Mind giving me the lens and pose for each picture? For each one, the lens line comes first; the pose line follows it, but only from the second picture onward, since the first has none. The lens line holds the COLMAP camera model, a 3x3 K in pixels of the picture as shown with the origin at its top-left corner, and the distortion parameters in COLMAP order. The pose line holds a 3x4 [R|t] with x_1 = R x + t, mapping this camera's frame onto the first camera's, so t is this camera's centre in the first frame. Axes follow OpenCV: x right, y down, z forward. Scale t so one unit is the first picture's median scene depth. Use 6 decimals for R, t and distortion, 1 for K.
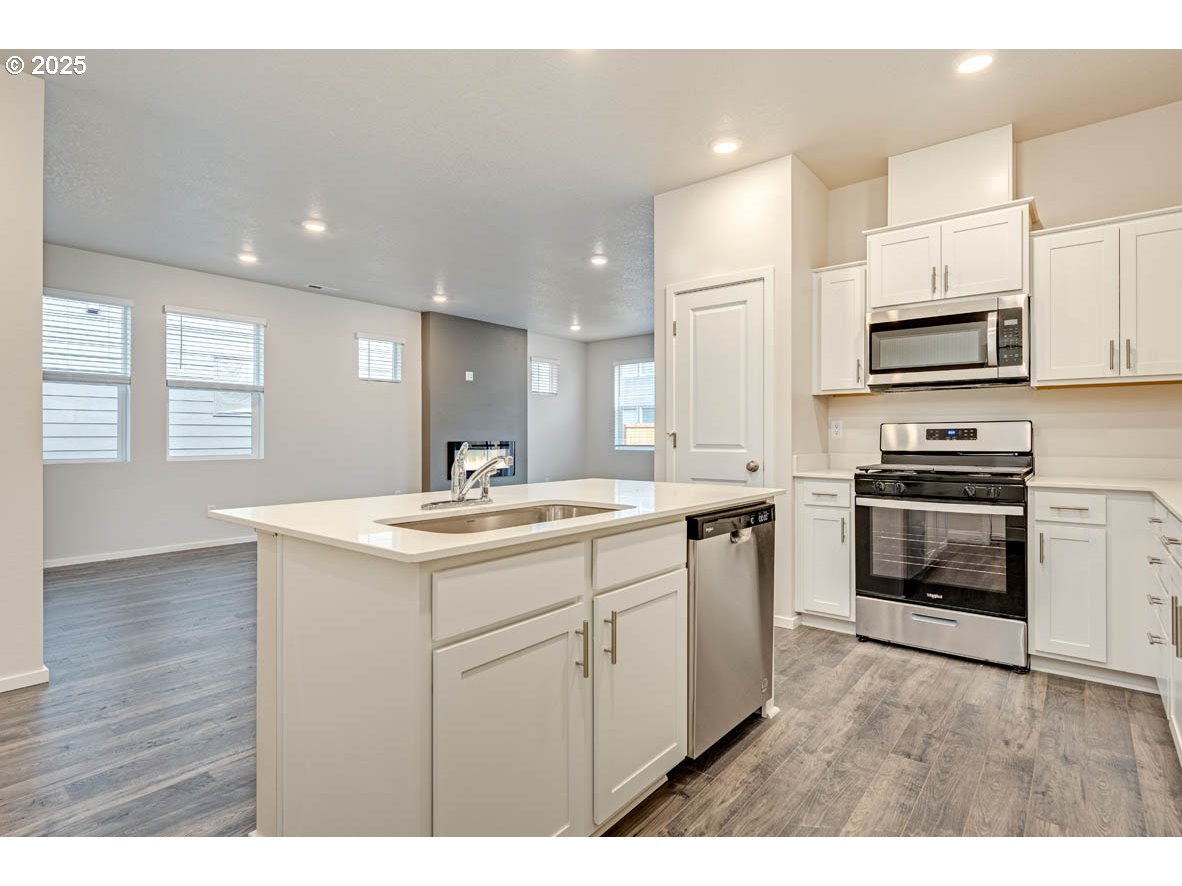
lens RADIAL K [[599.9, 0, 594.2], [0, 599.9, 442.7], [0, 0, 1]] dist [-0.005279, -0.000247]
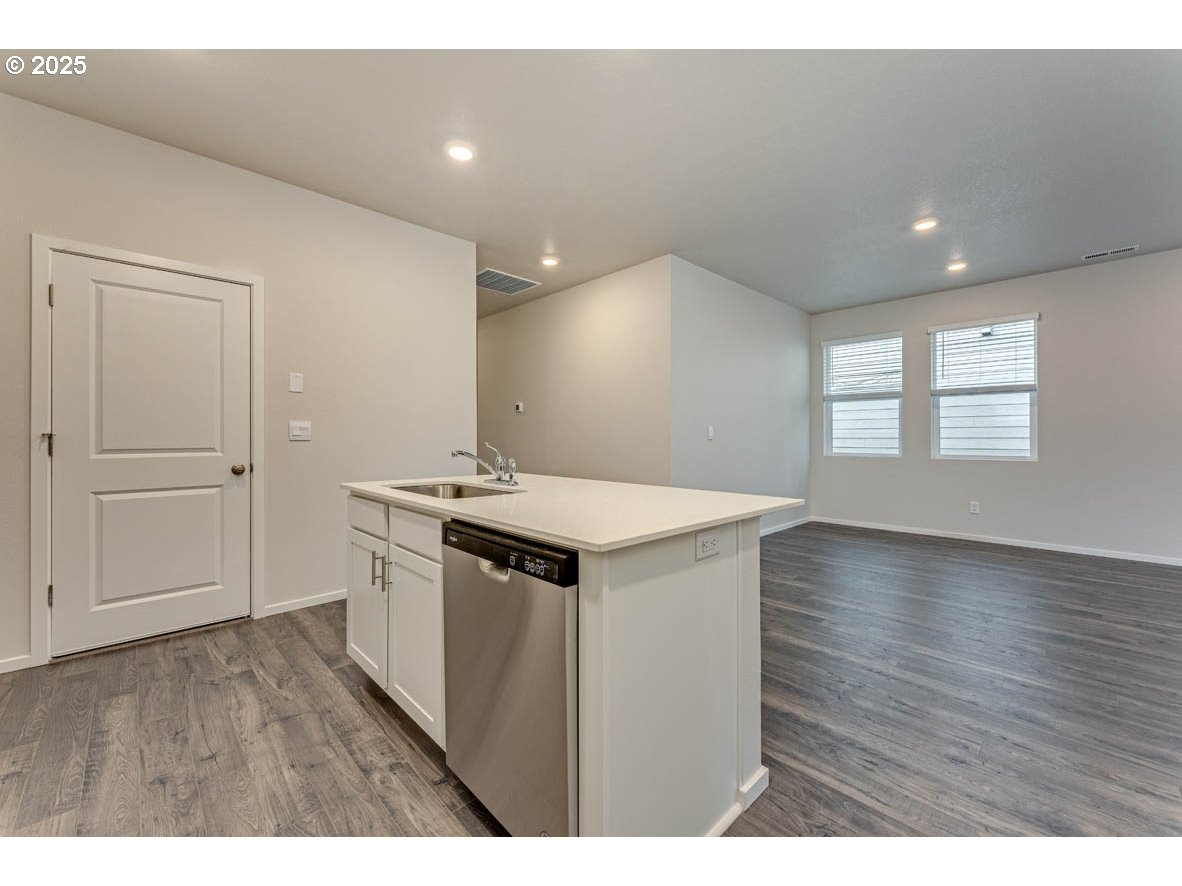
lens RADIAL K [[477.3, 0, 588.5], [0, 477.3, 437.1], [0, 0, 1]] dist [0.000897, 0.000003]
pose [[-0.127290, -0.004162, -0.991857, 0.641966], [-0.007453, 0.999967, -0.003239, -0.007318], [0.991838, 0.006980, -0.127317, 0.924738]]
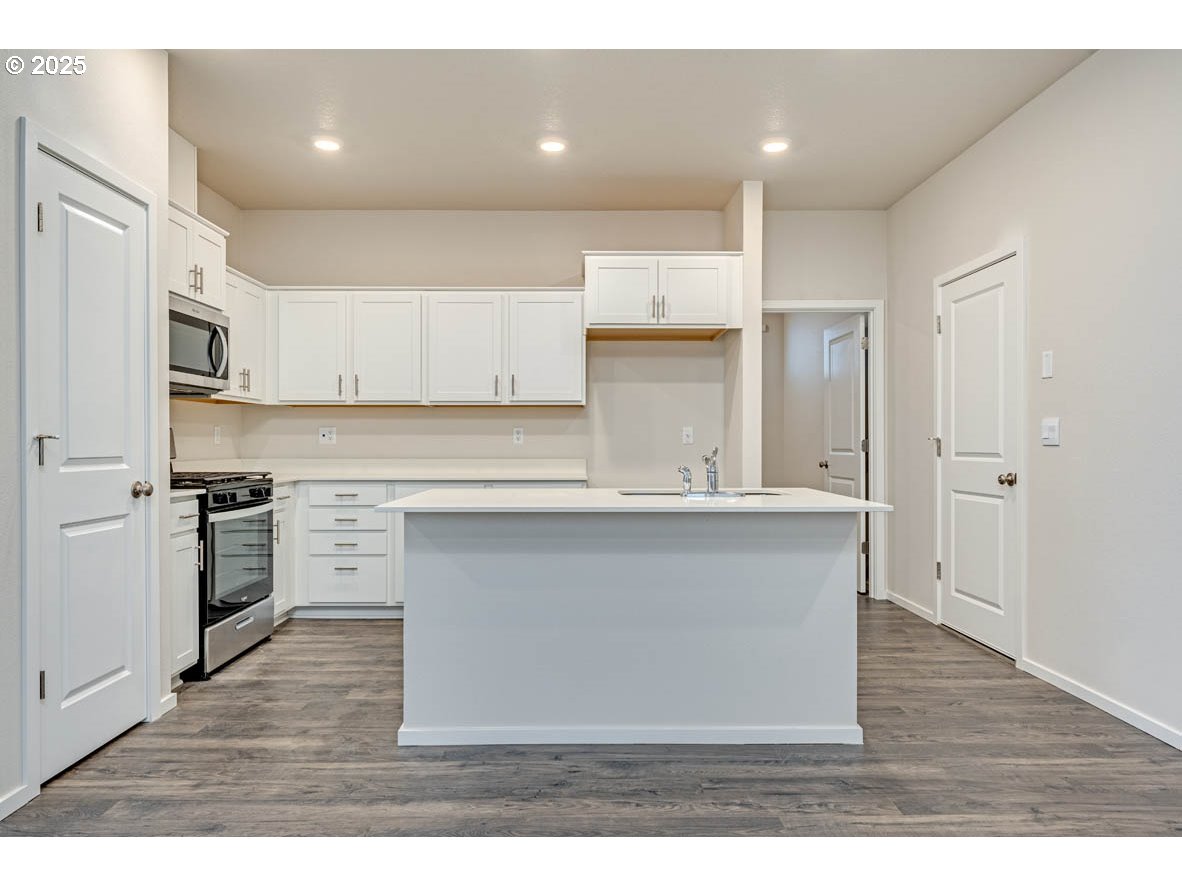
lens RADIAL K [[759.6, 0, 590.1], [0, 759.6, 441.2], [0, 0, 1]] dist [0.003765, 0.000361]
pose [[-0.637501, 0.001545, 0.770448, -0.892001], [0.006335, 0.999975, 0.003237, -0.013774], [-0.770423, 0.006944, -0.637495, 1.514614]]
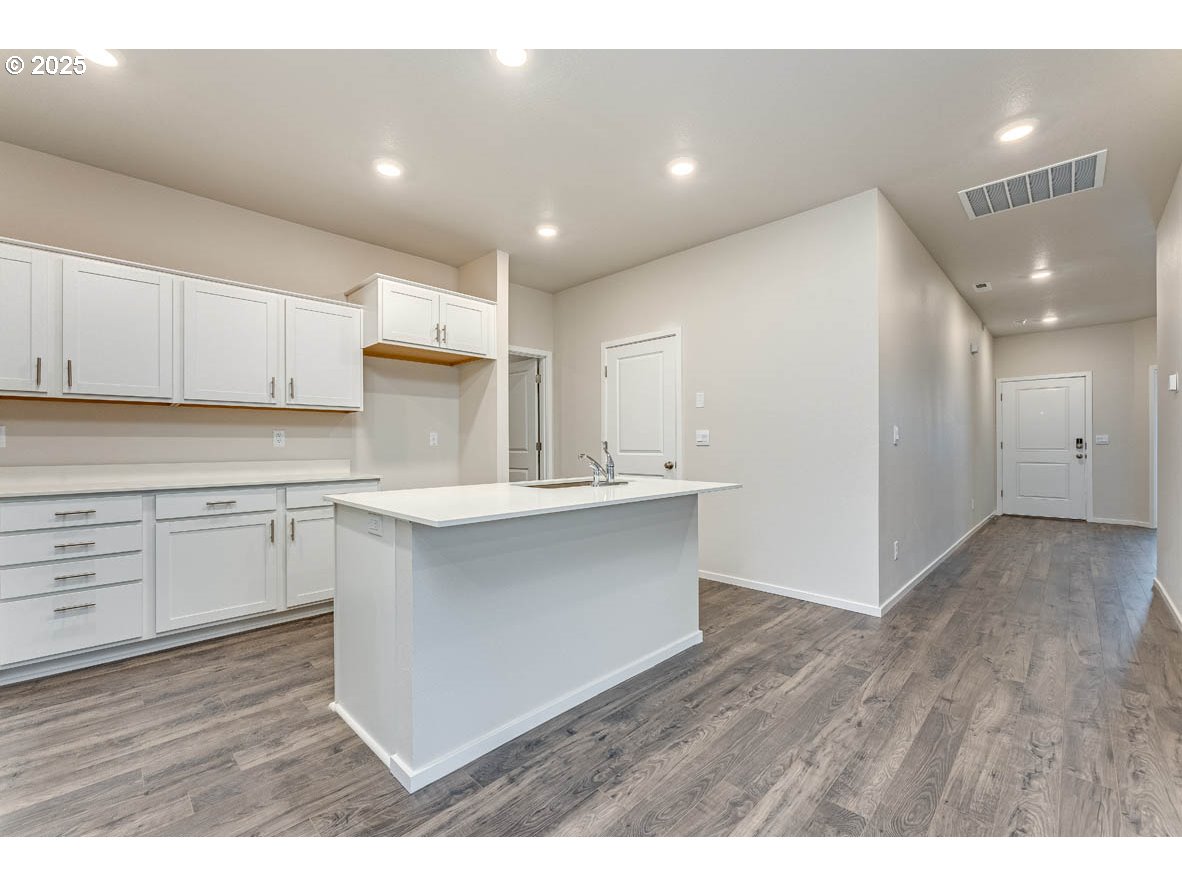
lens RADIAL K [[492.0, 0, 587.2], [0, 492.0, 444.1], [0, 0, 1]] dist [-0.002098, 0.000315]
pose [[-0.994630, 0.002677, 0.103464, -0.205215], [0.003456, 0.999967, 0.007350, -0.014510], [-0.103441, 0.007668, -0.994606, 1.610465]]
